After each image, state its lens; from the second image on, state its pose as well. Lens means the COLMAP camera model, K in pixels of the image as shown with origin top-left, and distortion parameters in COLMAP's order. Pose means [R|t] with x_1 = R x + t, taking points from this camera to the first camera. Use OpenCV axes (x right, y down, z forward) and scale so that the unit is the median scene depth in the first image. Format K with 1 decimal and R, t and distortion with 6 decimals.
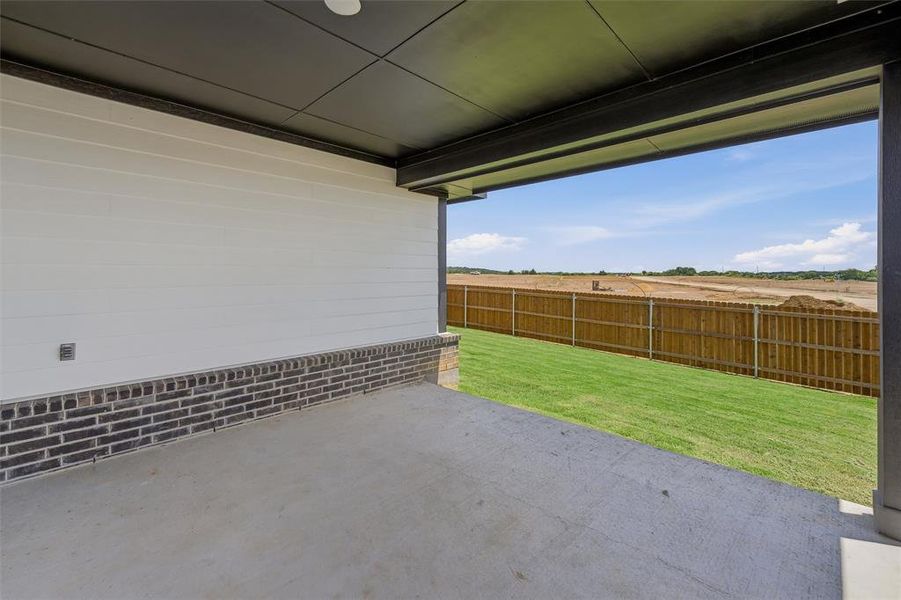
lens RADIAL K [[385.9, 0, 448.1], [0, 385.9, 278.7], [0, 0, 1]] dist [0.004518, 0.000263]
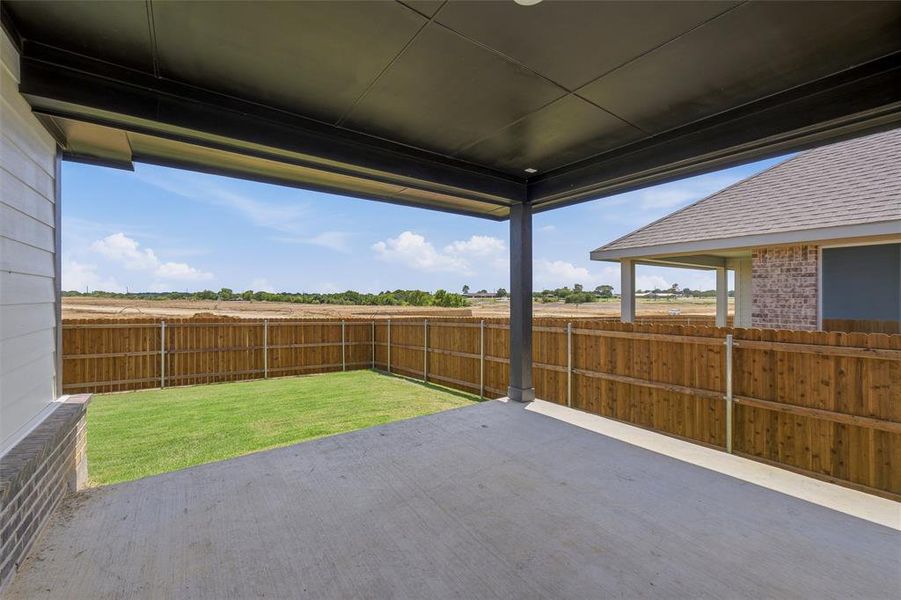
lens RADIAL K [[375.4, 0, 450.5], [0, 375.4, 300.0], [0, 0, 1]] dist [-0.001035, -0.000029]
pose [[0.171575, -0.010921, 0.985111, -0.257051], [0.009166, 0.999913, 0.009489, 0.003601], [-0.985128, 0.007401, 0.171660, 0.225452]]
